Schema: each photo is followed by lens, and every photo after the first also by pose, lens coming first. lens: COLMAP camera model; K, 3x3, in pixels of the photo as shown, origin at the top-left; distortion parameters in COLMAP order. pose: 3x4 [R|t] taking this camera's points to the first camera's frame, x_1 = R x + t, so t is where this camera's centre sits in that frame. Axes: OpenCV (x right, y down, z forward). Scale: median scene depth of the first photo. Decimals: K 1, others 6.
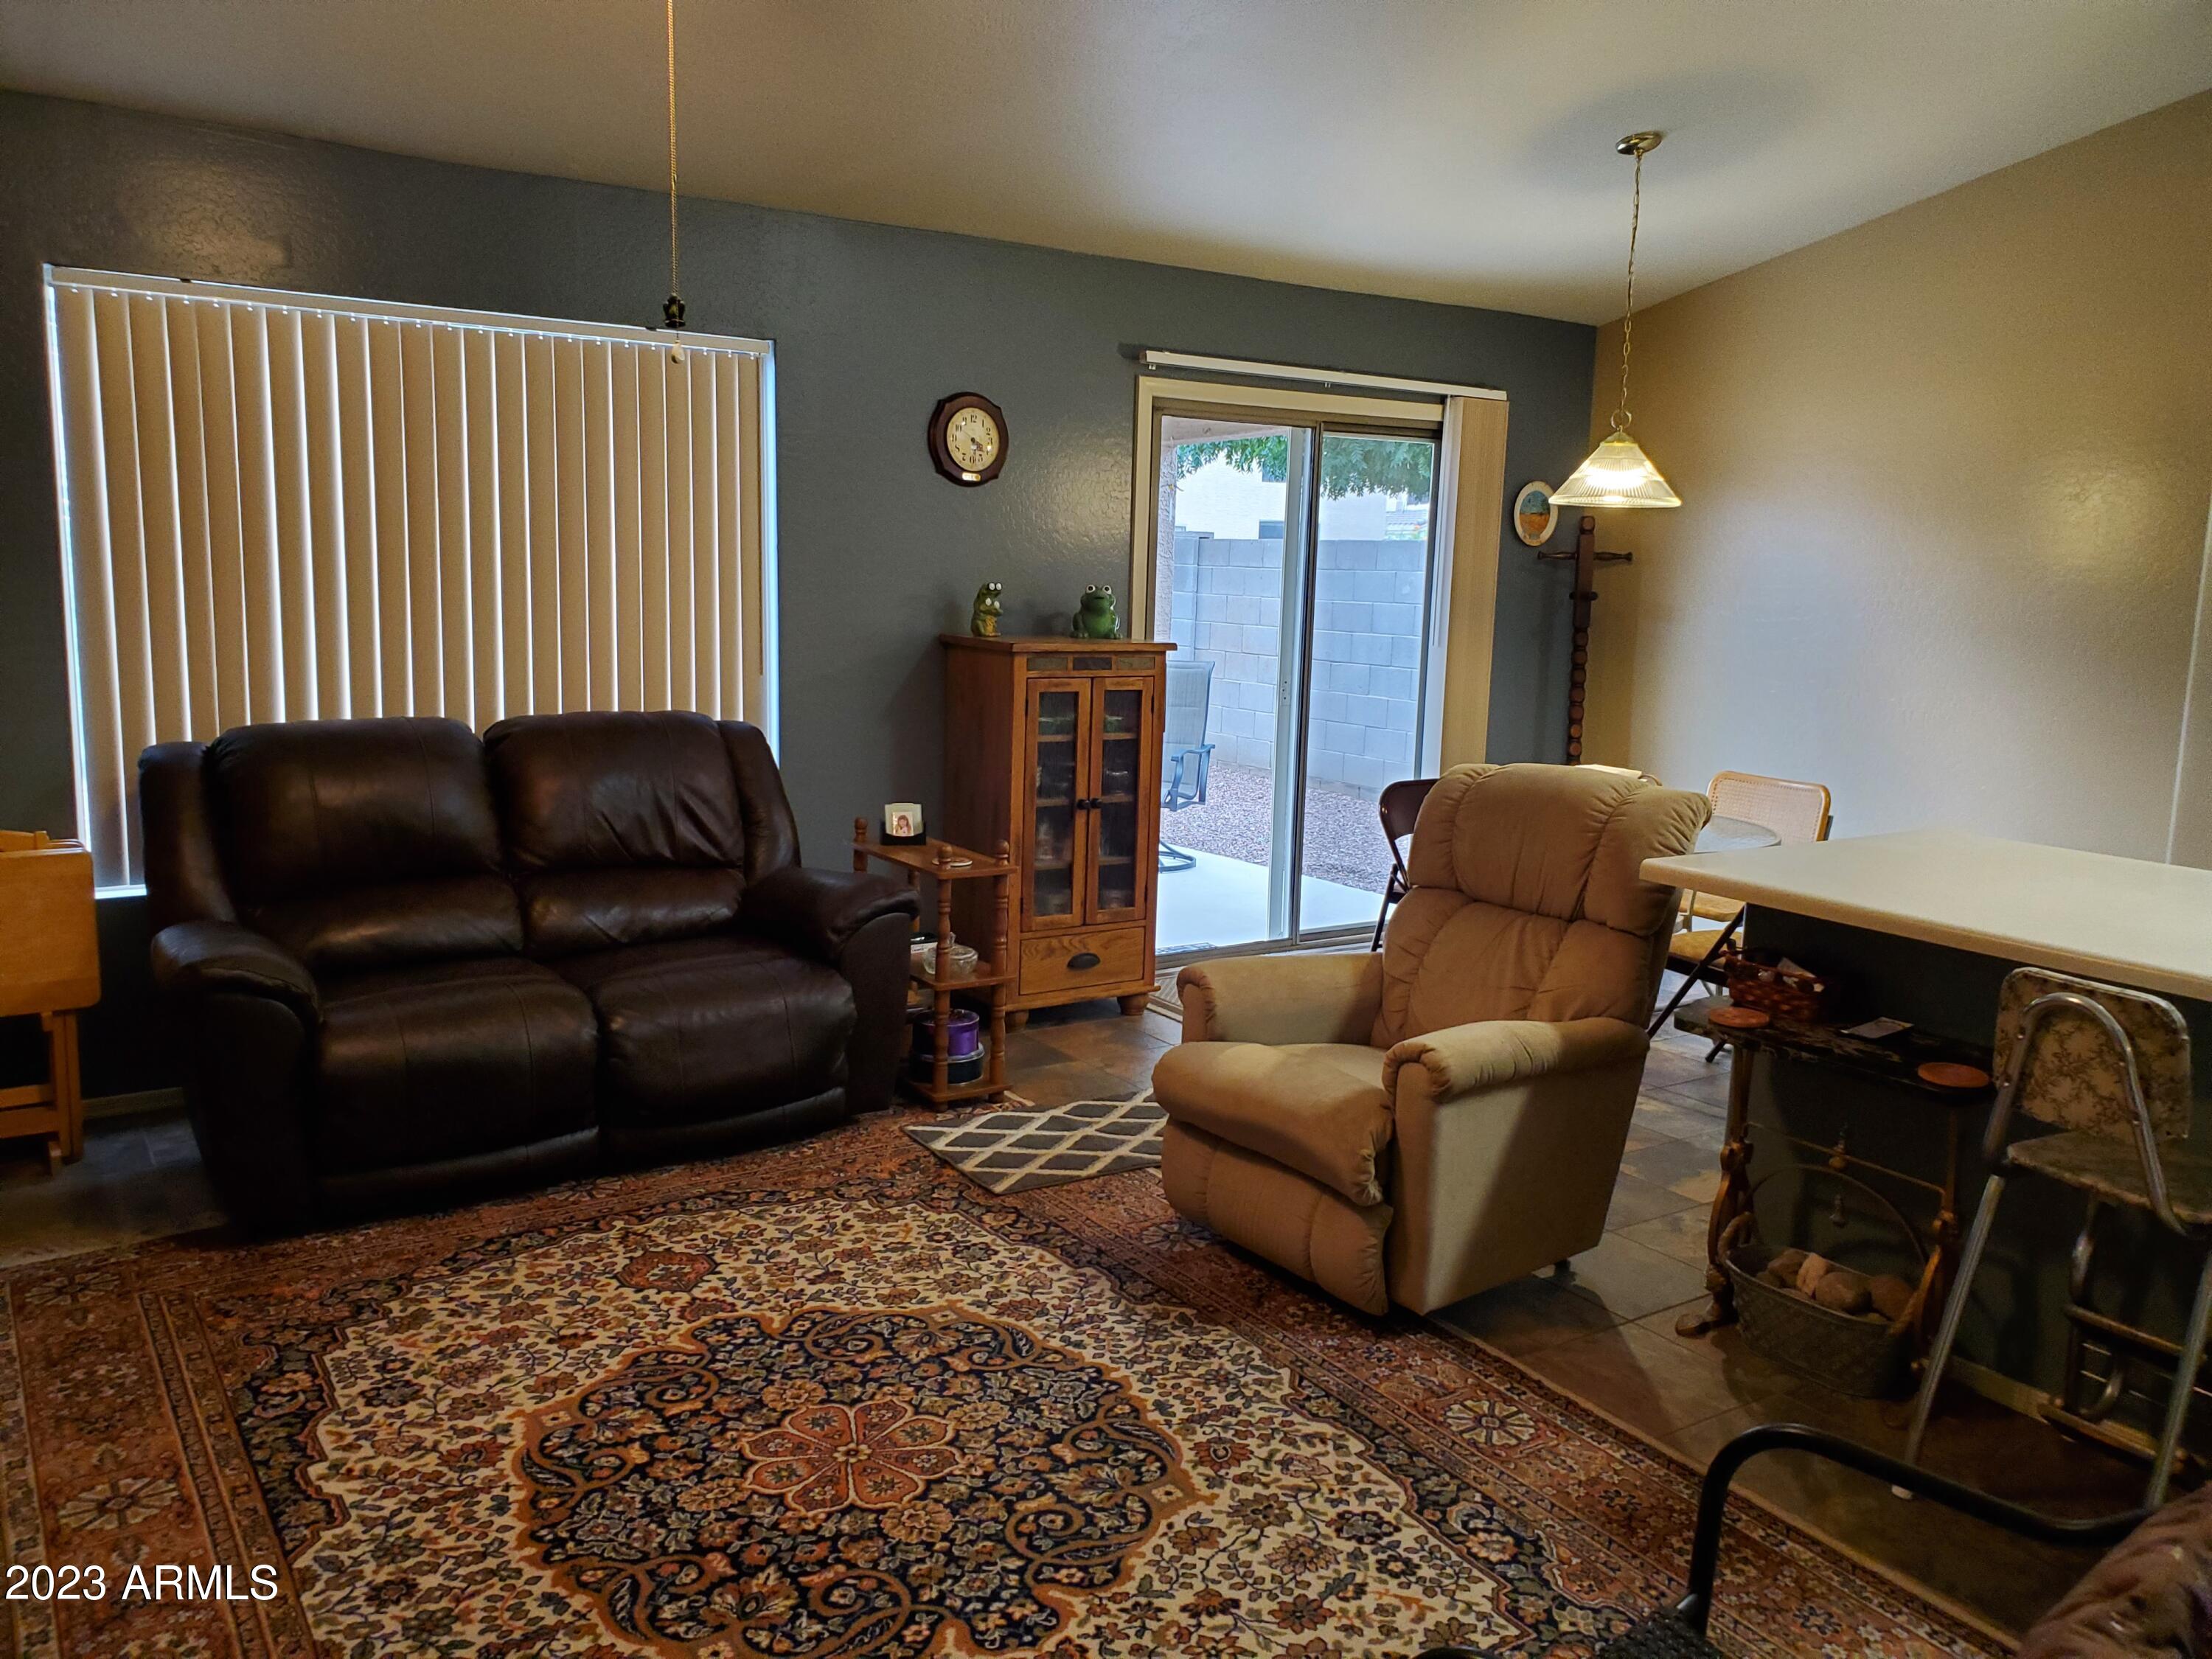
lens RADIAL K [[1724.4, 0, 1115.4], [0, 1724.4, 830.7], [0, 0, 1]] dist [0.004247, 0.039959]
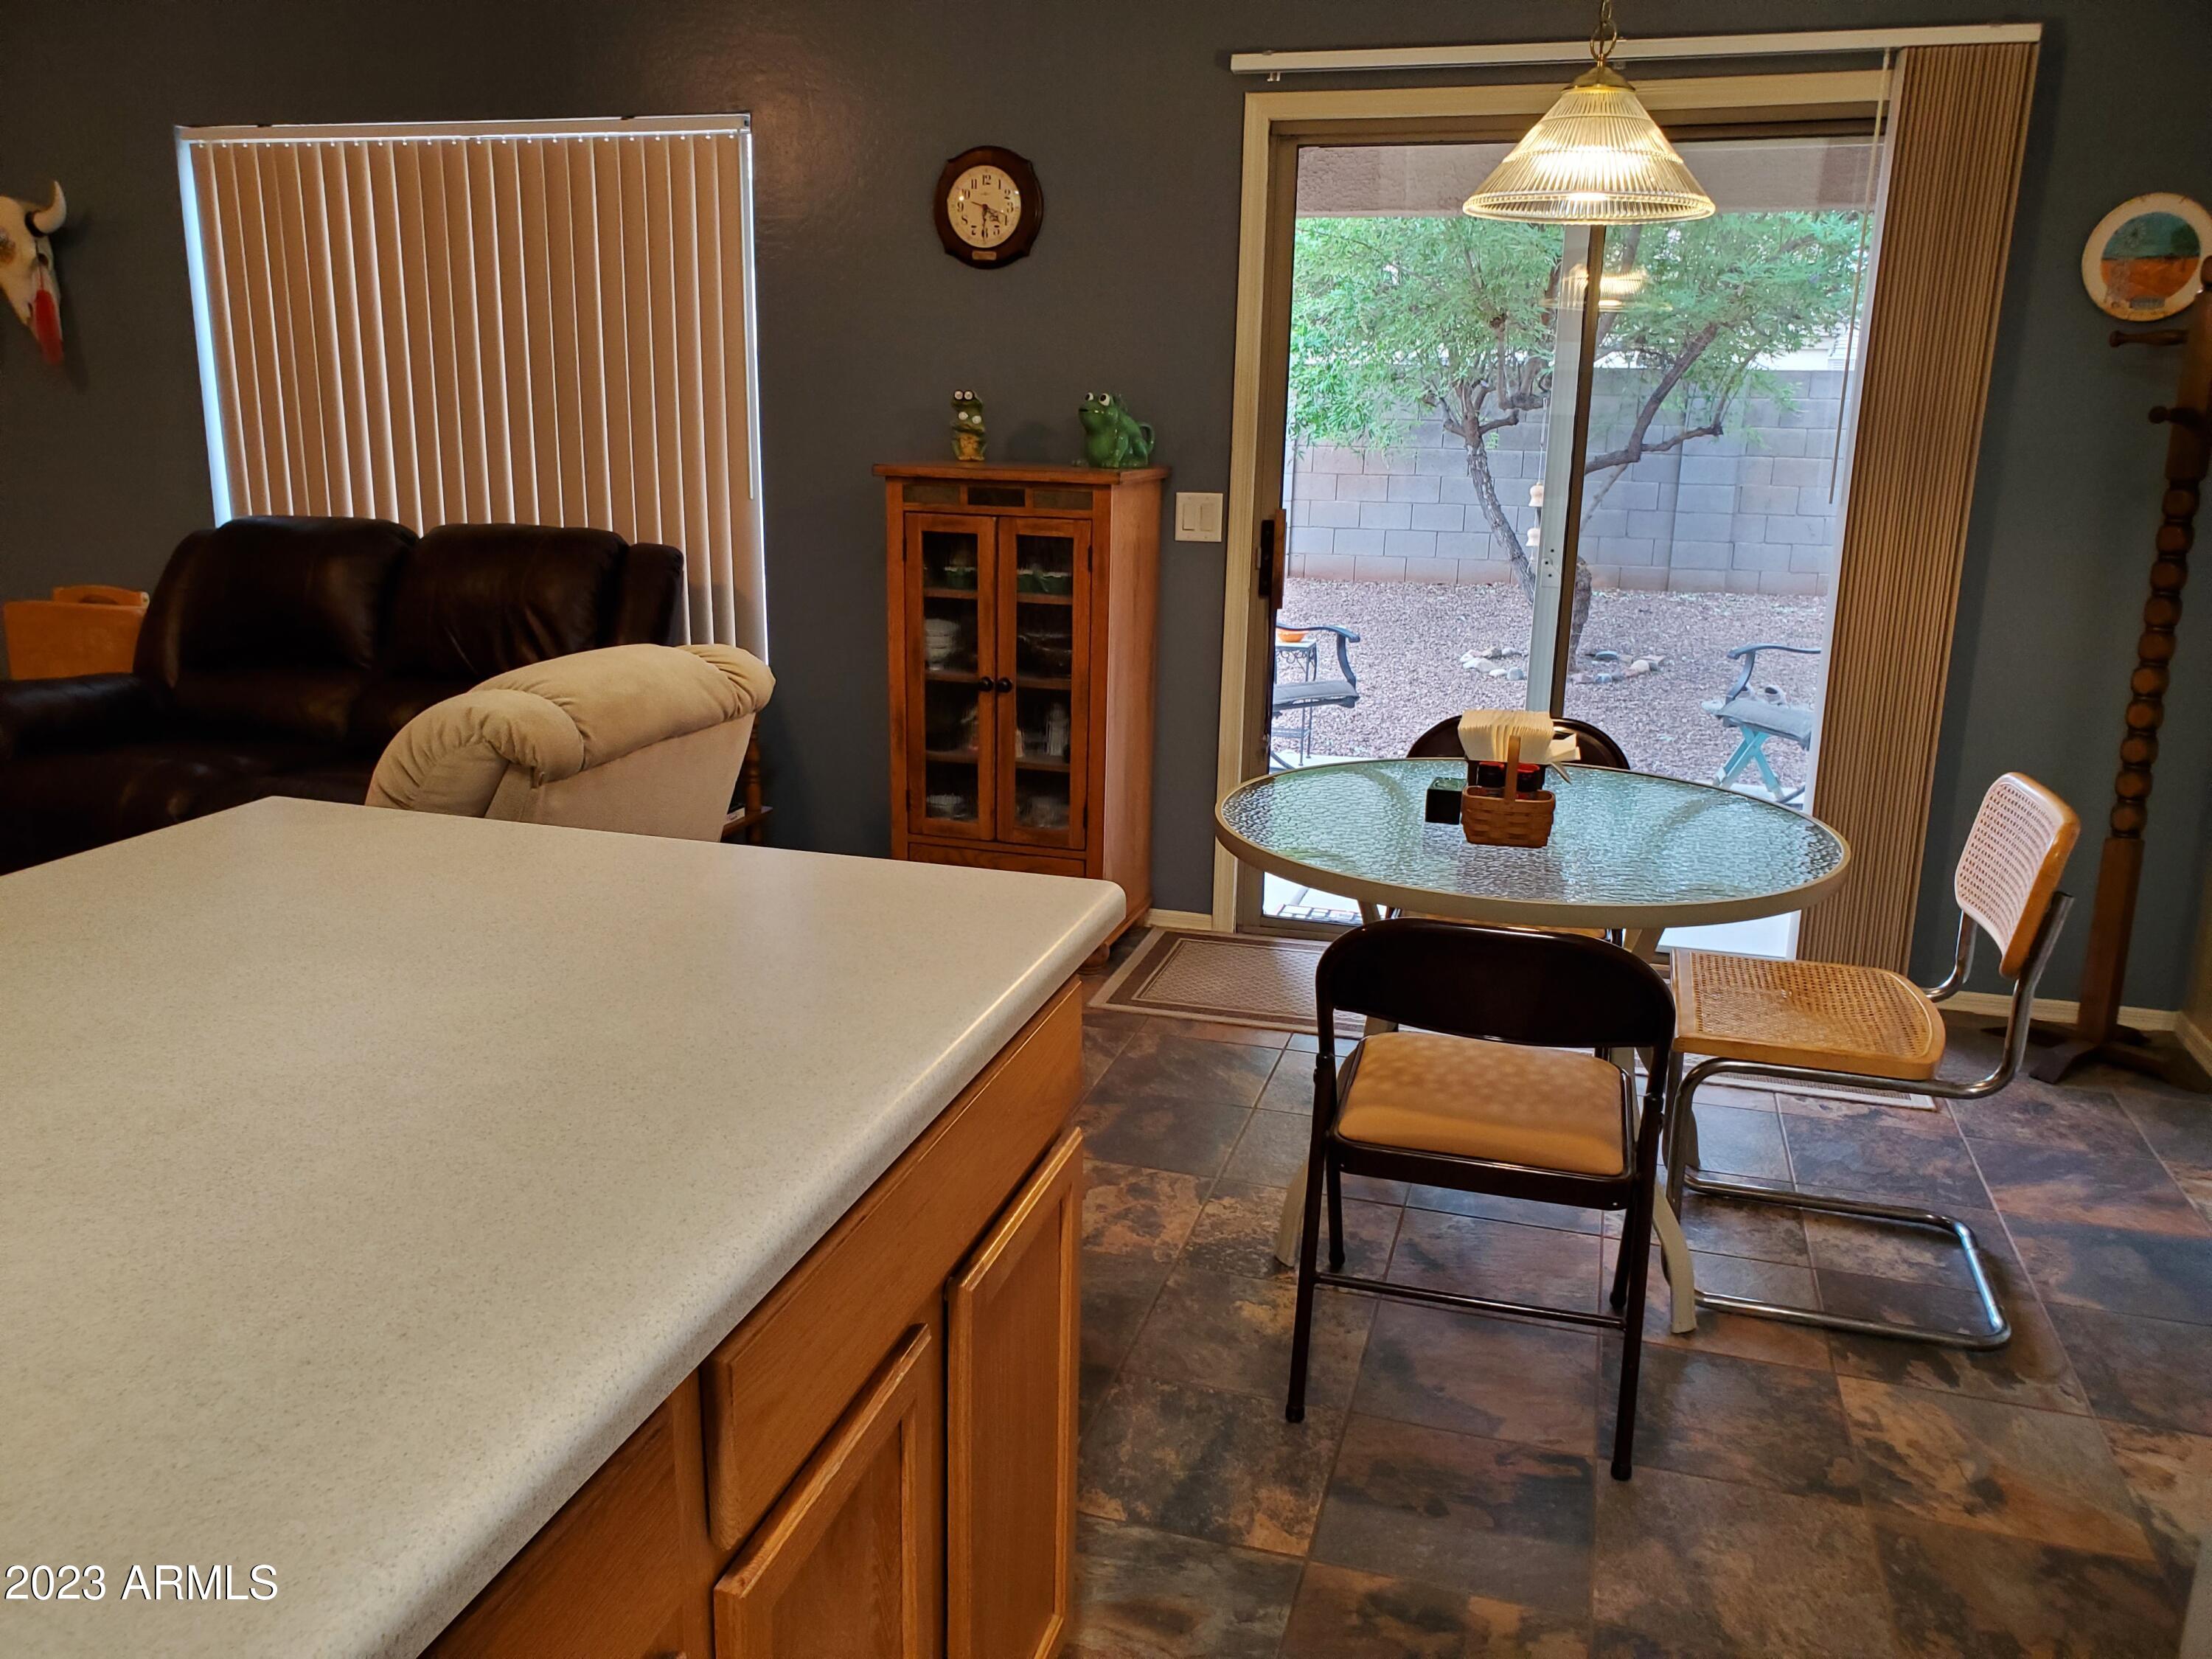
lens RADIAL K [[1698.2, 0, 1106.0], [0, 1698.2, 829.5], [0, 0, 1]] dist [0.000202, 0.006061]
pose [[0.634483, 0.172046, -0.753546, 0.924538], [-0.122049, 0.984982, 0.122122, -0.077799], [0.763240, 0.014485, 0.645952, 0.865734]]
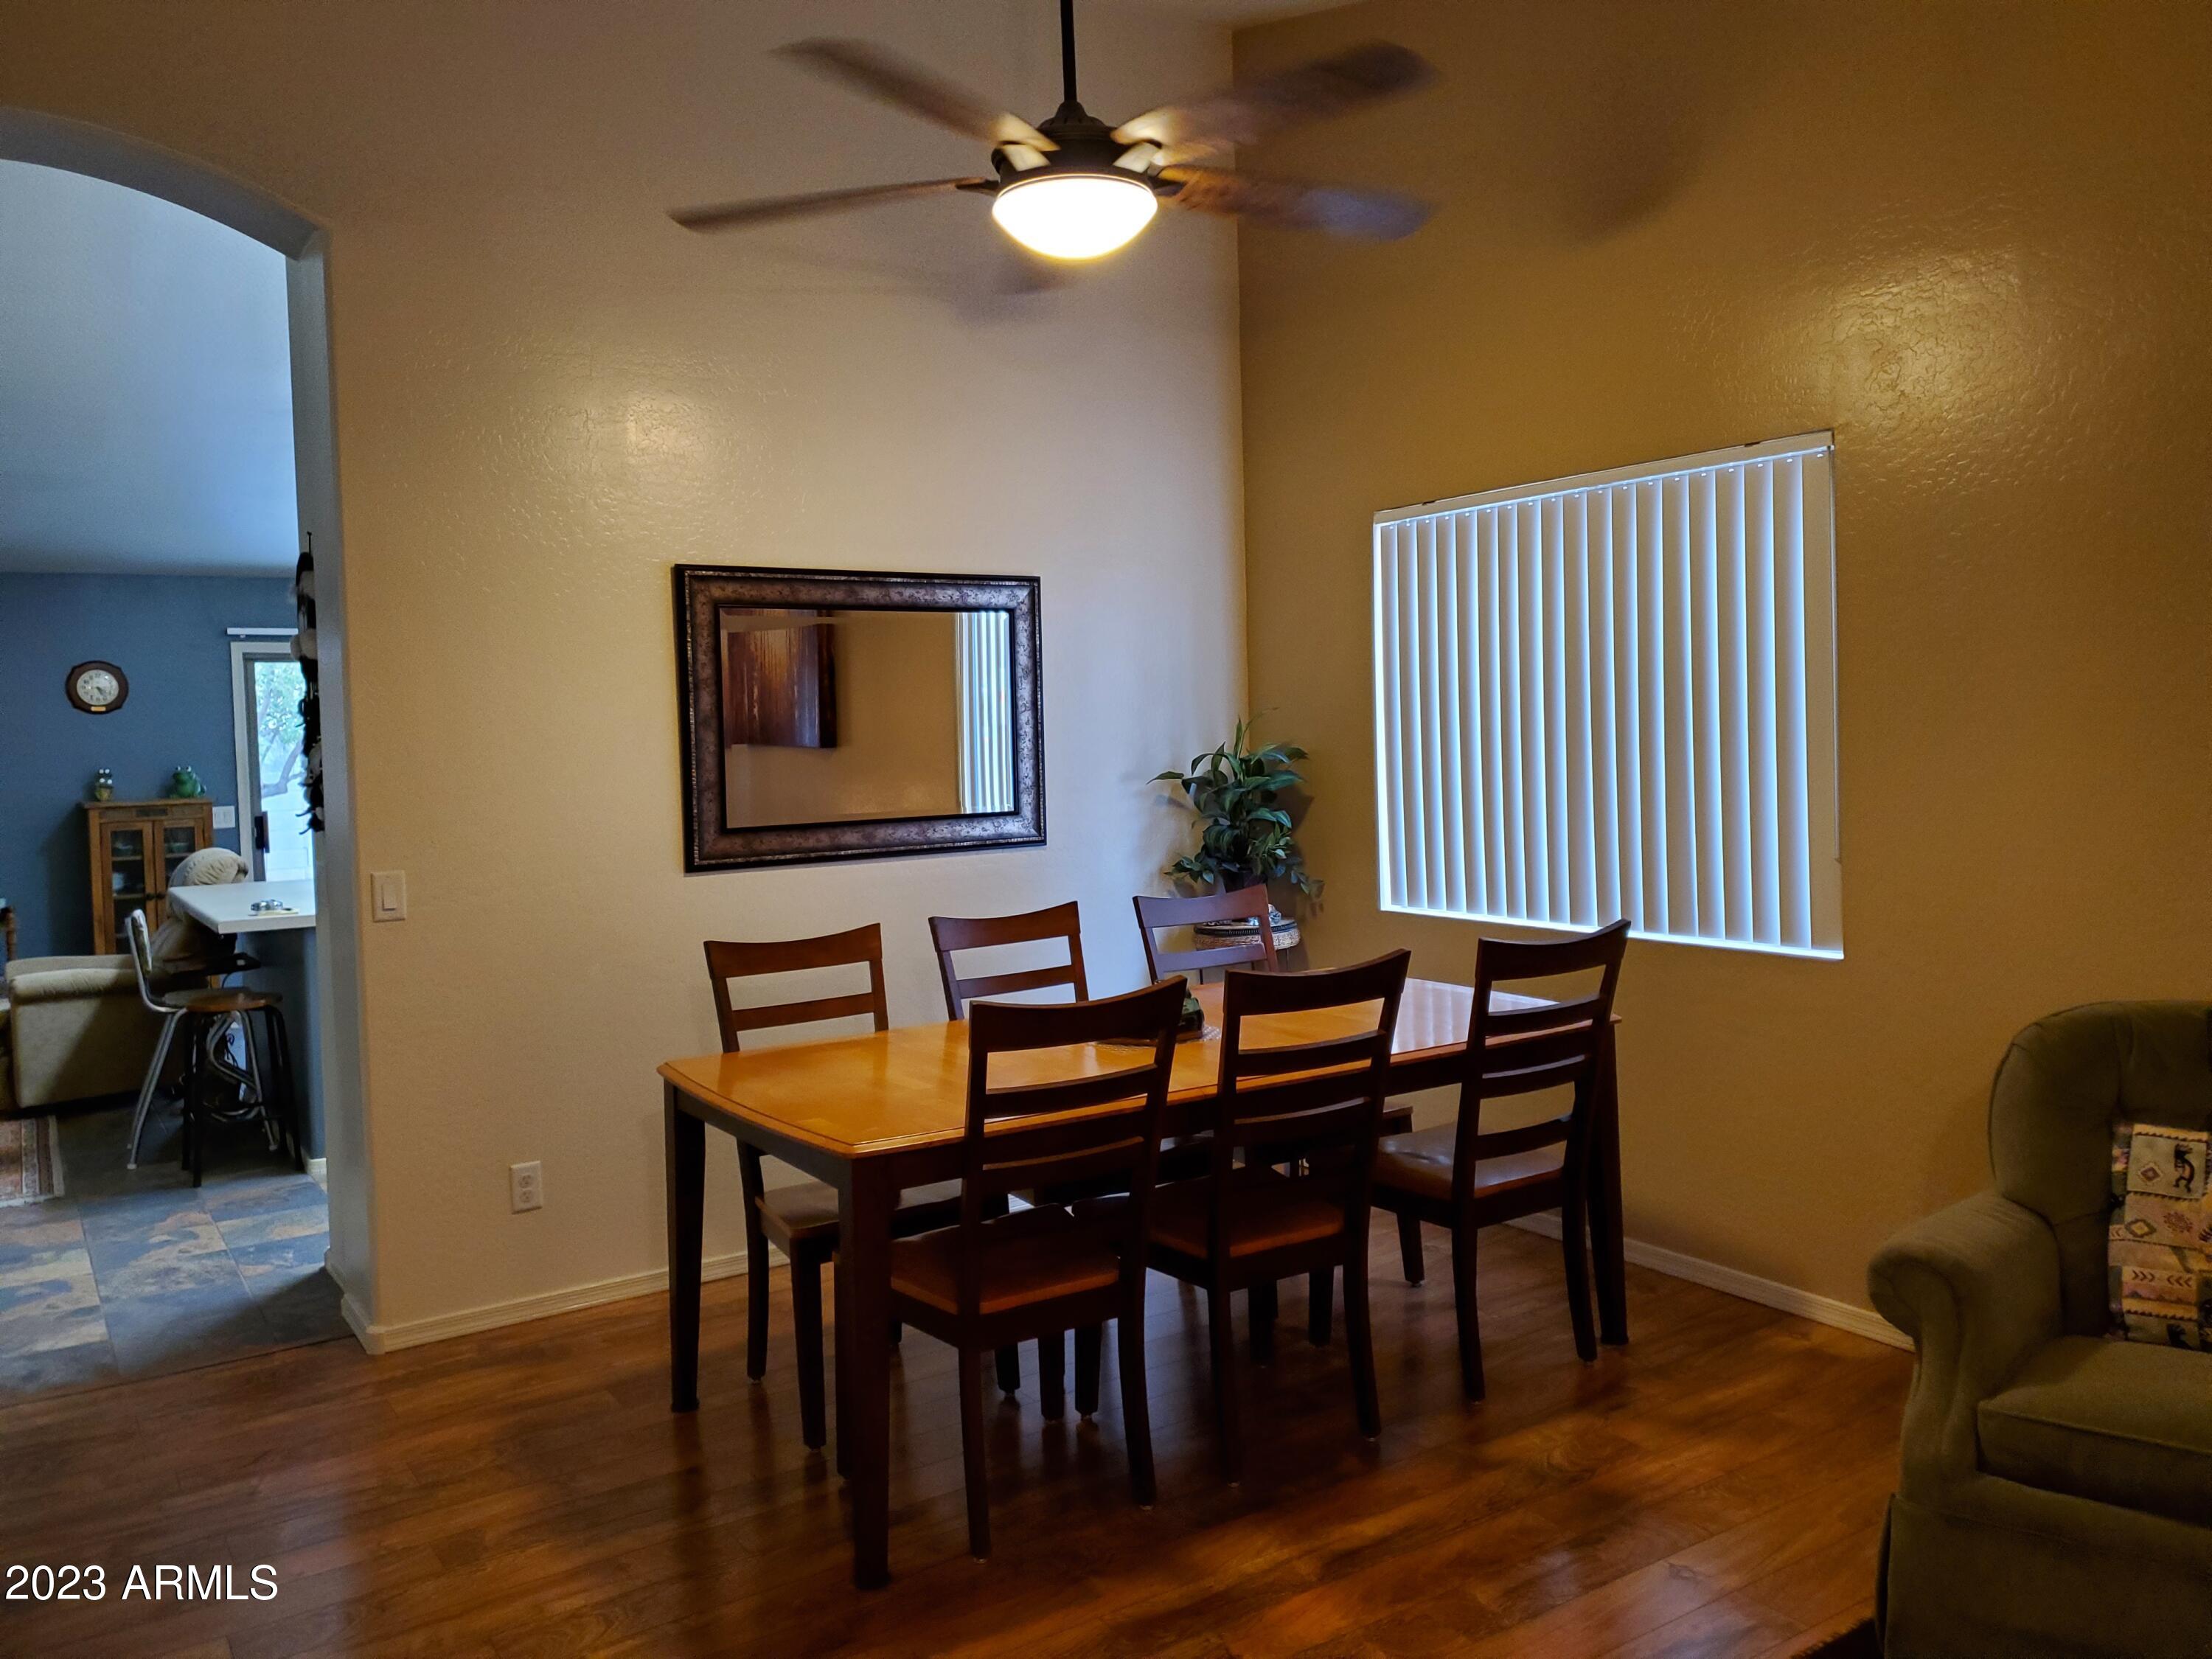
lens RADIAL K [[1698.2, 0, 1106.0], [0, 1698.2, 829.5], [0, 0, 1]] dist [0.000202, 0.006061]
pose [[0.997625, -0.063626, -0.026377, 1.502146], [0.060713, 0.993187, -0.099462, 0.222859], [0.032525, 0.097624, 0.994692, -0.992488]]
